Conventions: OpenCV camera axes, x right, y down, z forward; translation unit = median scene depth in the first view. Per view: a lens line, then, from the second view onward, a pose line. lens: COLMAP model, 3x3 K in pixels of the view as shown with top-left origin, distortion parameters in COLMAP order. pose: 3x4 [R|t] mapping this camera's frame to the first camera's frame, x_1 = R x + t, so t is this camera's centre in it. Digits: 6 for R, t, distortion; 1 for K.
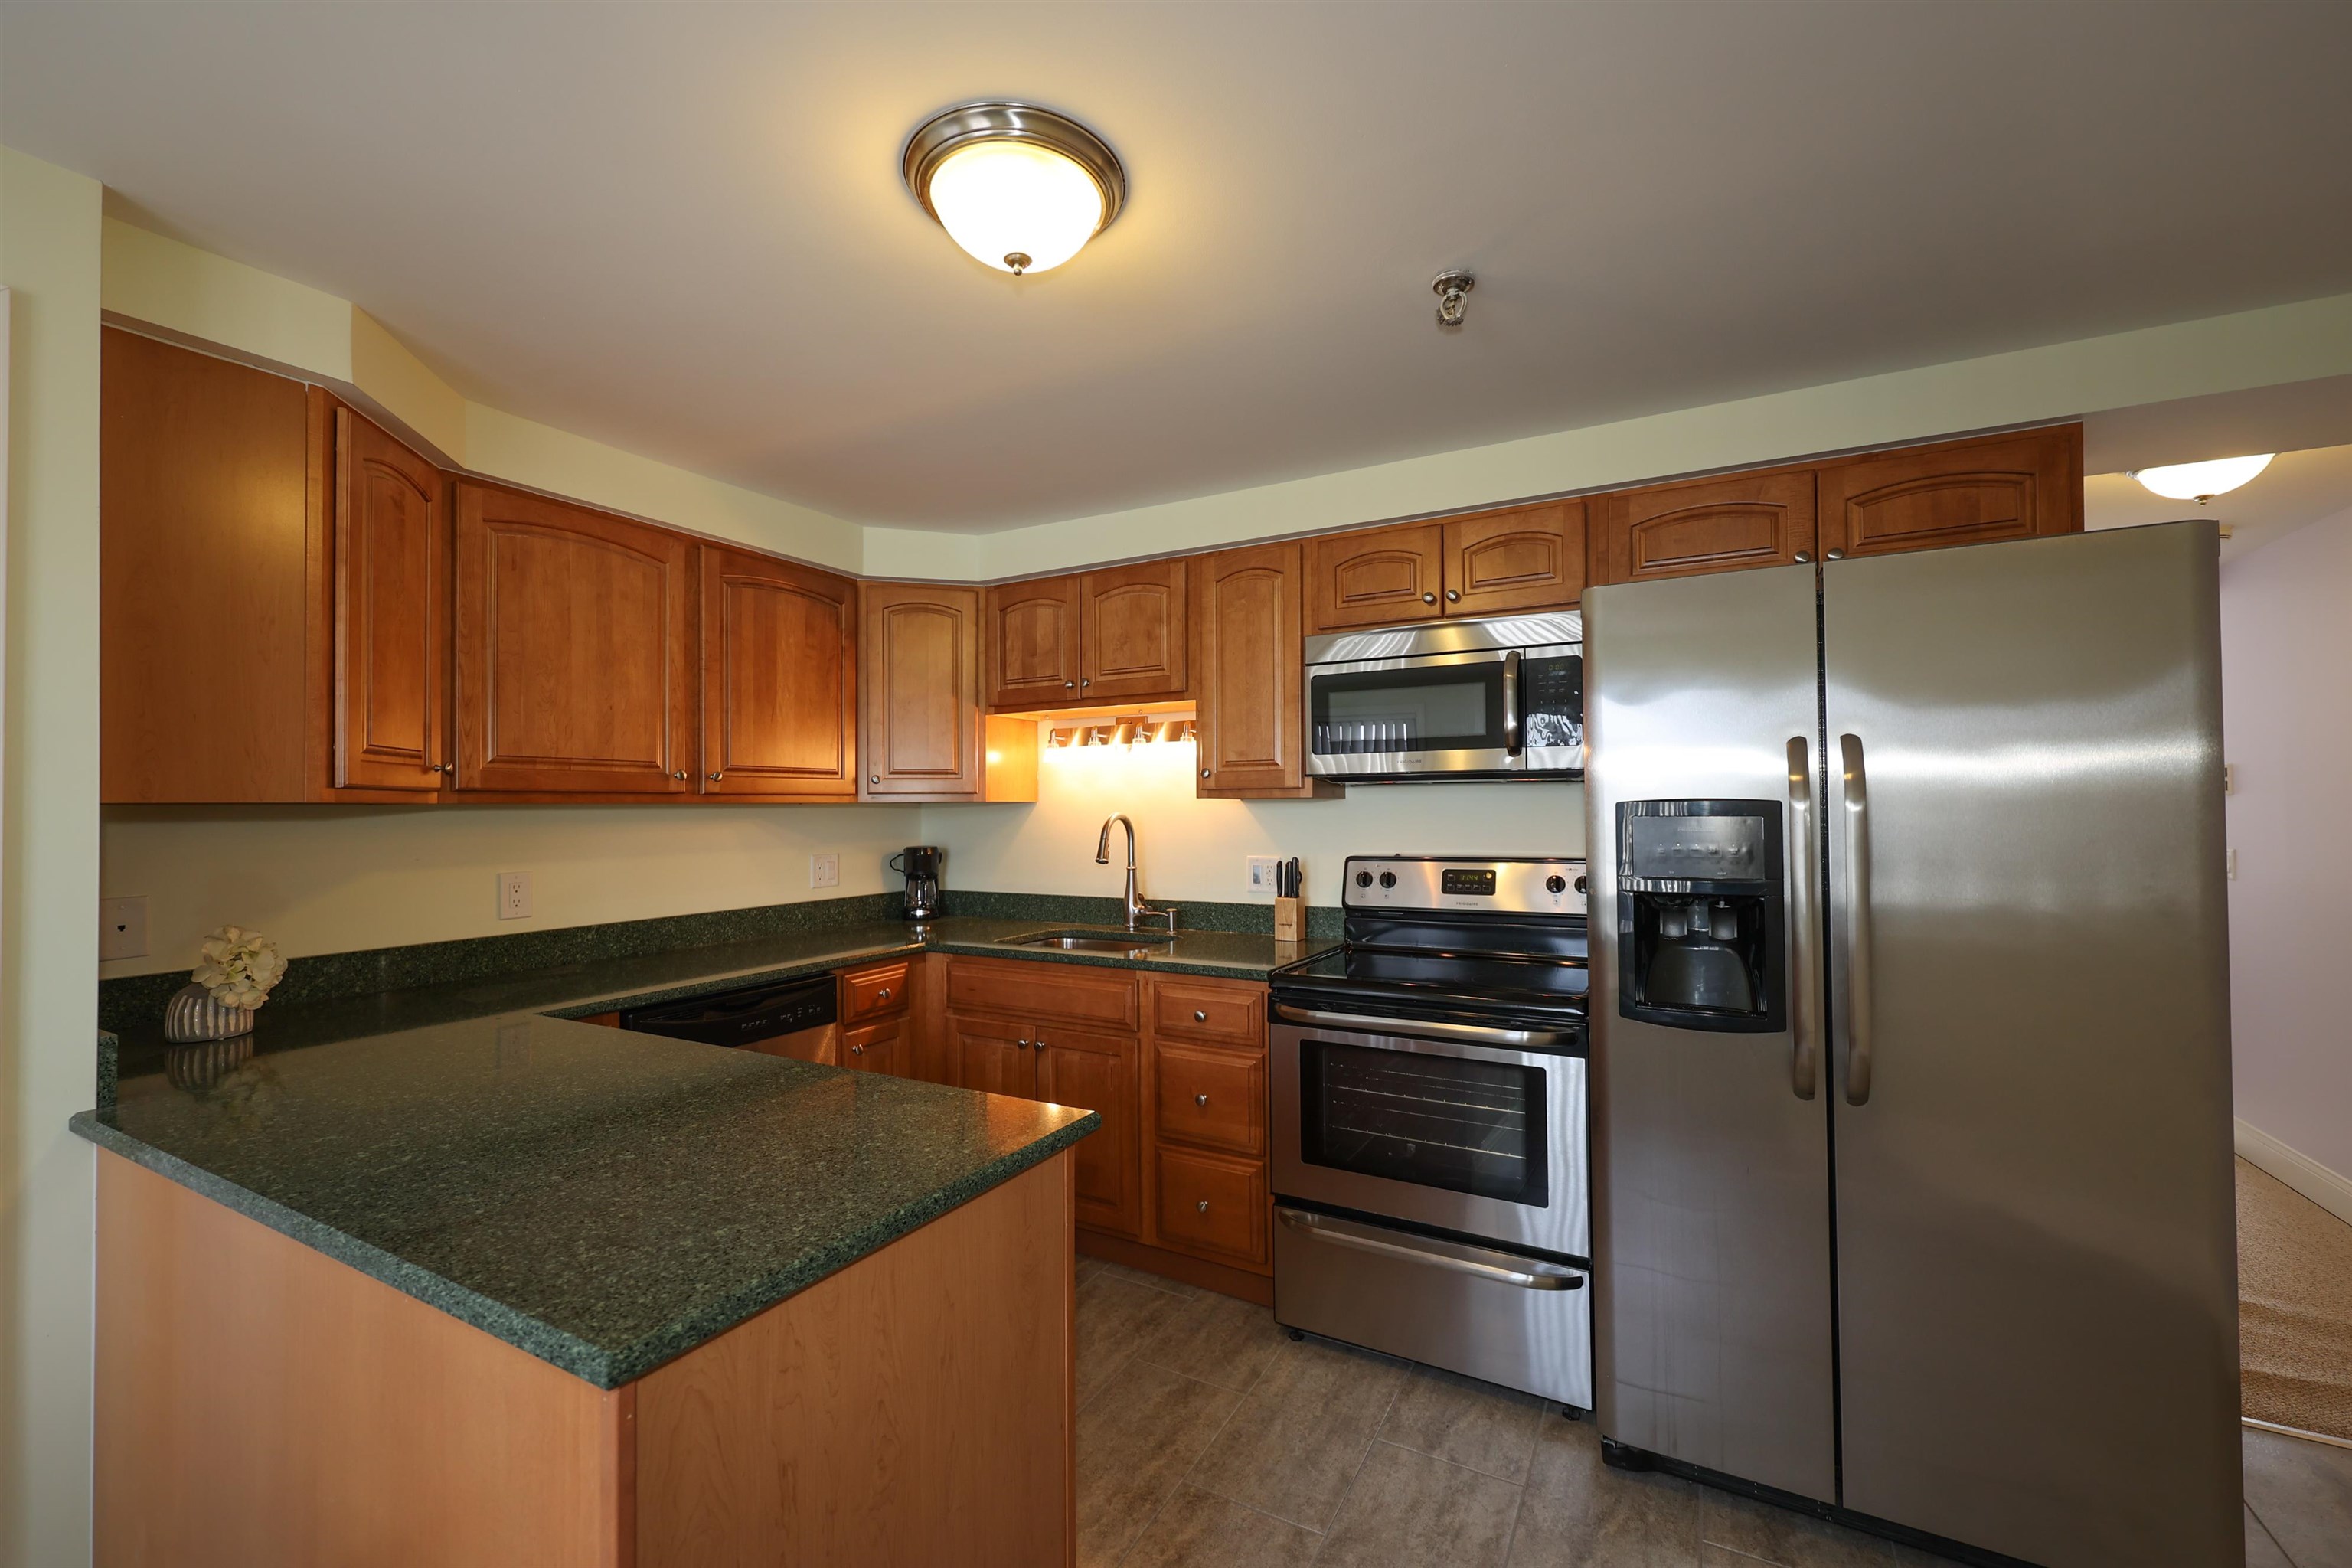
lens RADIAL K [[962.0, 0, 1179.2], [0, 962.0, 787.9], [0, 0, 1]] dist [0.002041, 0.000182]
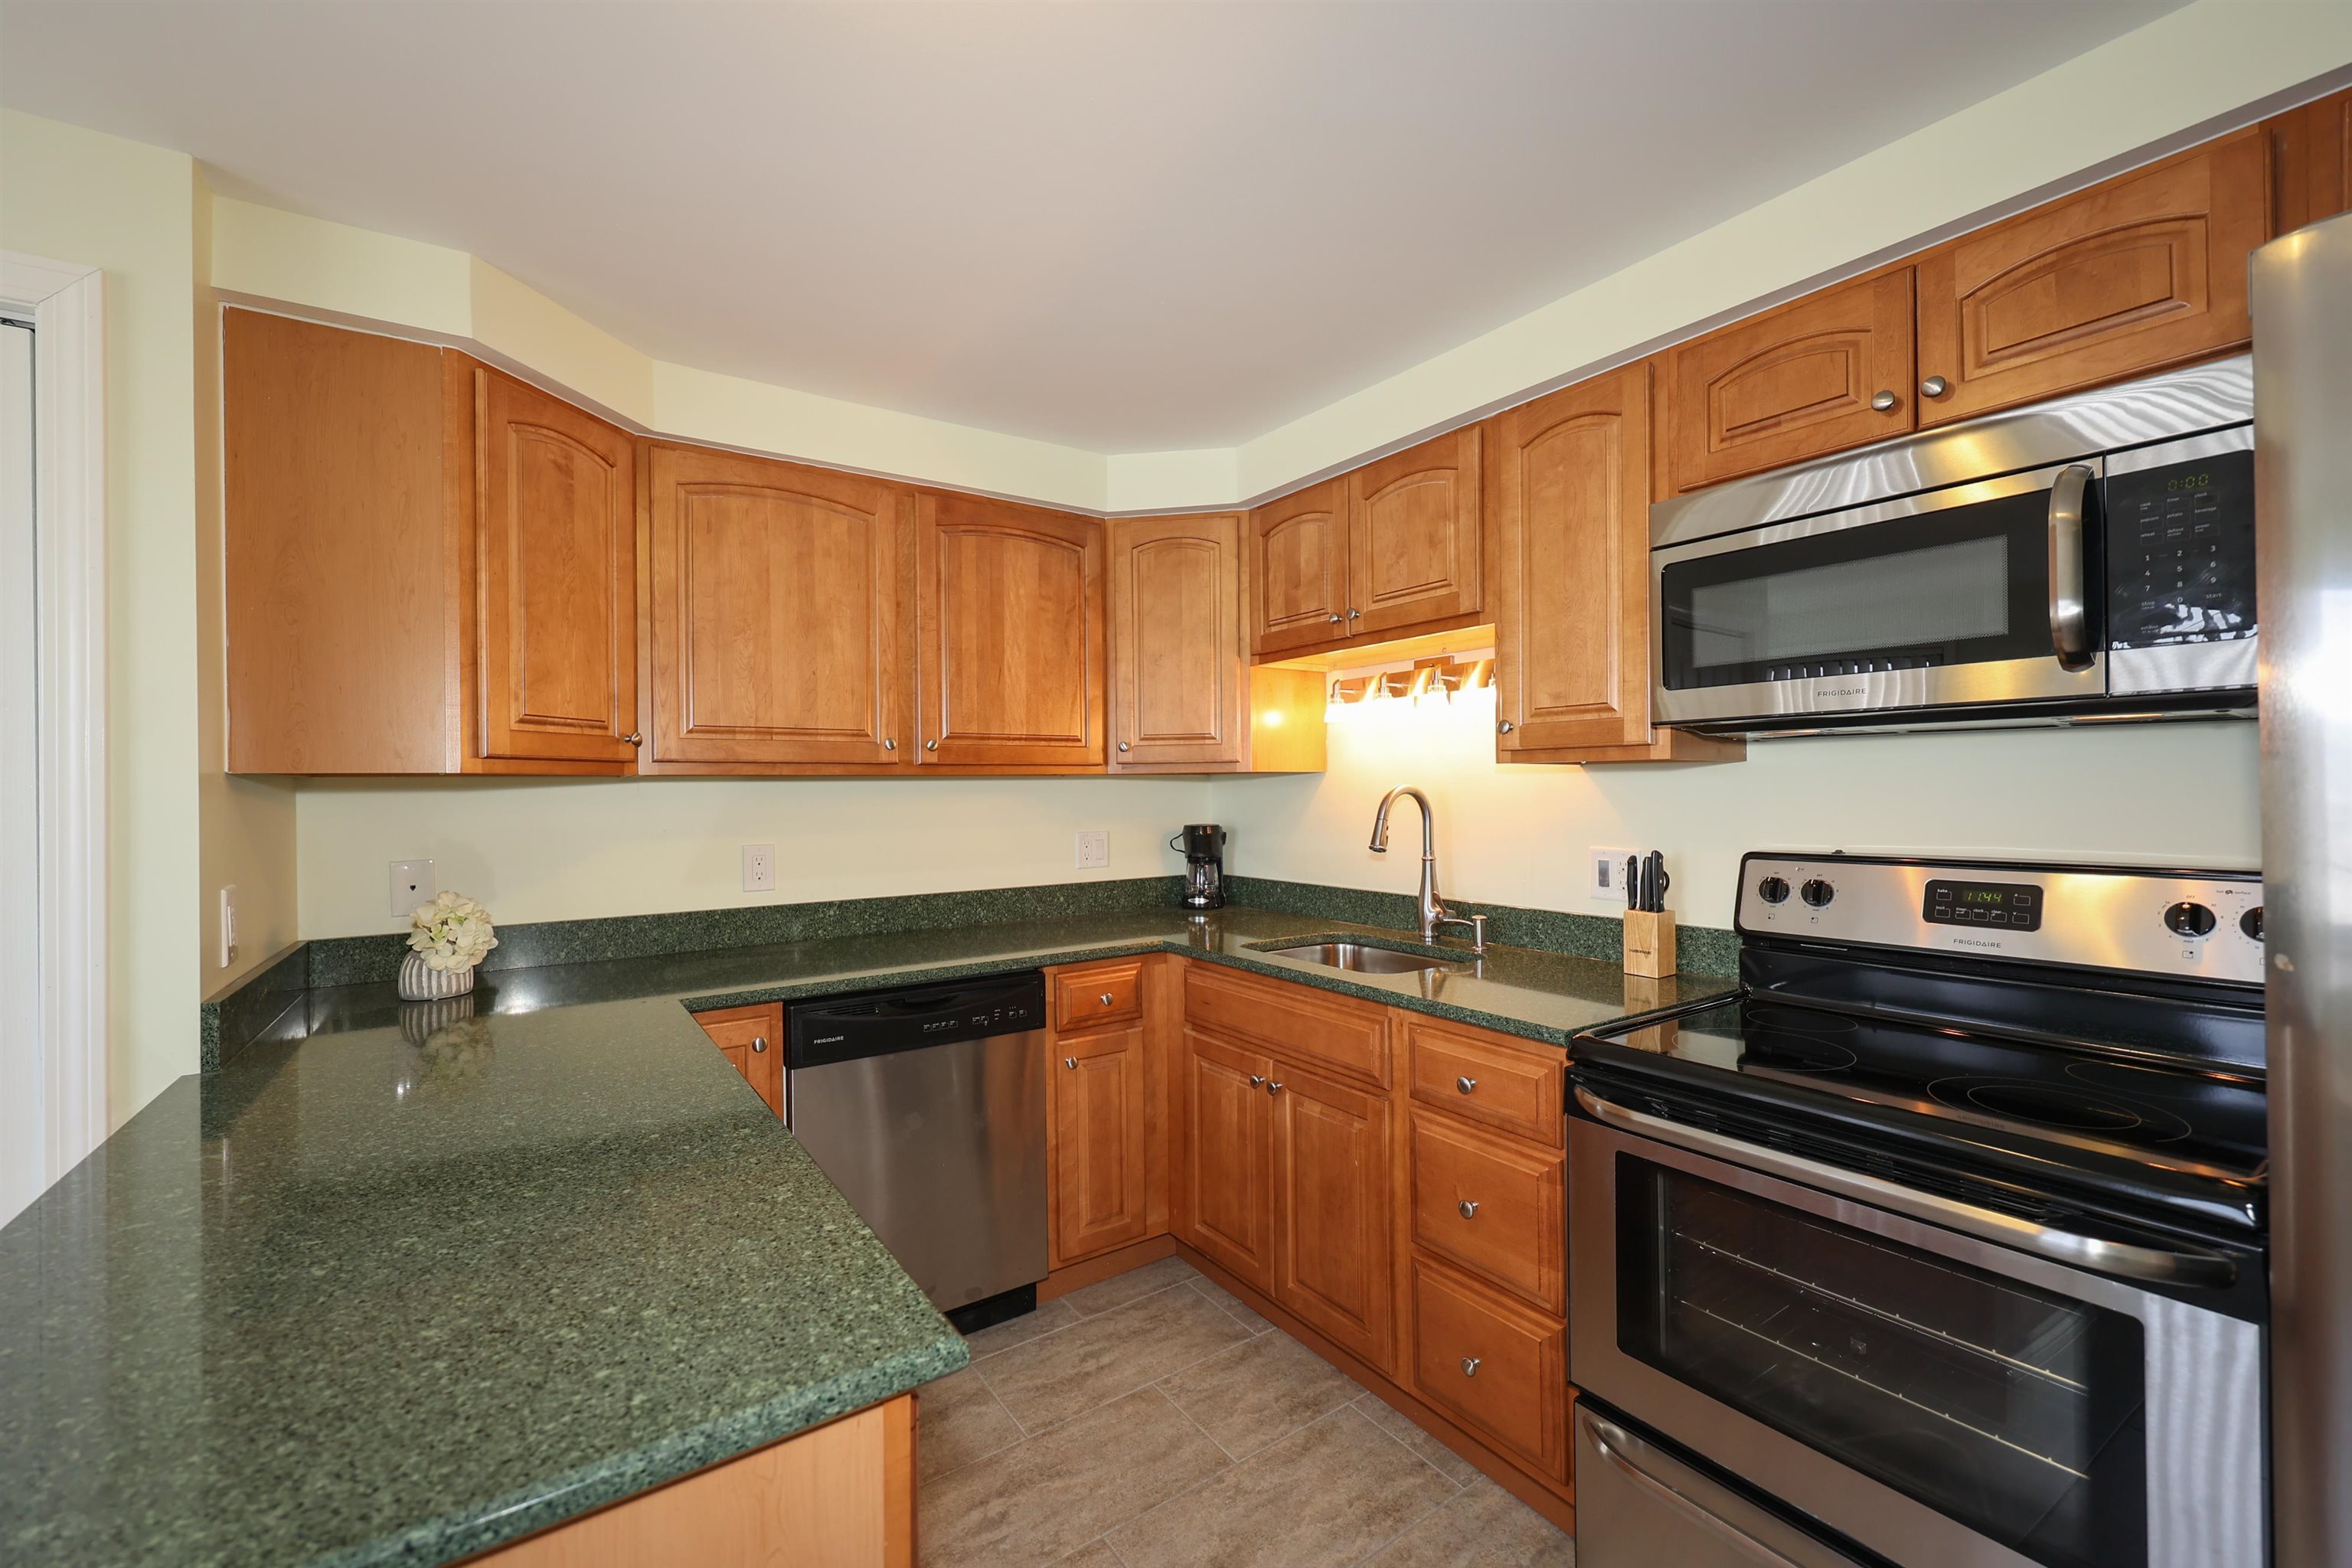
lens RADIAL K [[958.9, 0, 1169.8], [0, 958.9, 781.6], [0, 0, 1]] dist [-0.002090, 0.000436]
pose [[0.896069, -0.003911, -0.443897, 0.127431], [0.011910, 0.999813, 0.015234, 0.011911], [0.443754, -0.018937, 0.895949, 0.294782]]
